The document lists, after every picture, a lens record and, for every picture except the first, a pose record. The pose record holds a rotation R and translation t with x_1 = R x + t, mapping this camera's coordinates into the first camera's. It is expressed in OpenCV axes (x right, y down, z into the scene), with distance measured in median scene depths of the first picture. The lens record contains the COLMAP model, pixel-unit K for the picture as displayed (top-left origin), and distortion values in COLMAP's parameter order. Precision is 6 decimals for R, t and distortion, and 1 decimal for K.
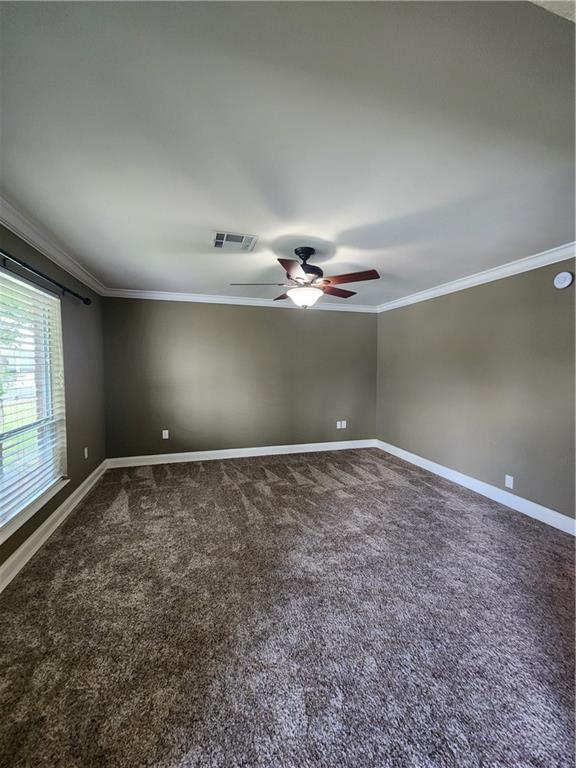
lens RADIAL K [[317.9, 0, 292.3], [0, 317.9, 382.6], [0, 0, 1]] dist [0.004469, 0.000210]
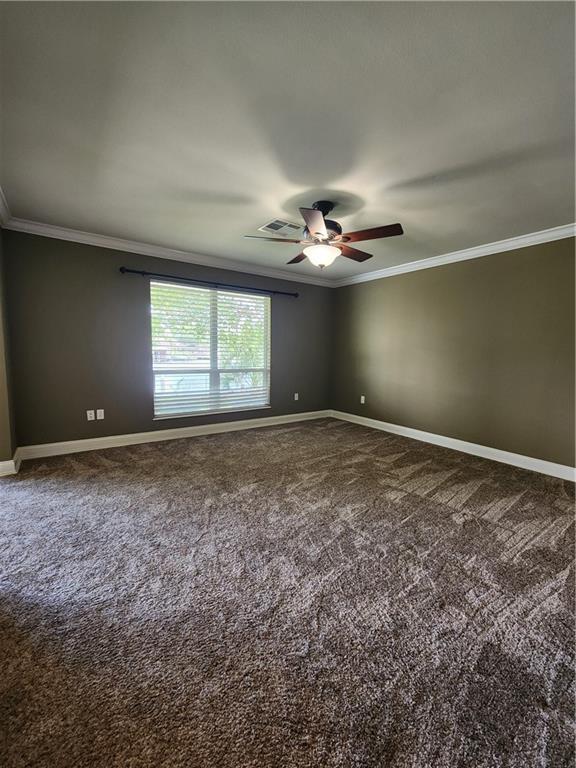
lens RADIAL K [[317.9, 0, 292.4], [0, 317.9, 383.2], [0, 0, 1]] dist [0.004469, 0.000210]
pose [[0.314253, 0.100646, -0.943989, 0.766612], [-0.067584, 0.994213, 0.083502, 0.030889], [0.946931, 0.037558, 0.319237, 0.494505]]
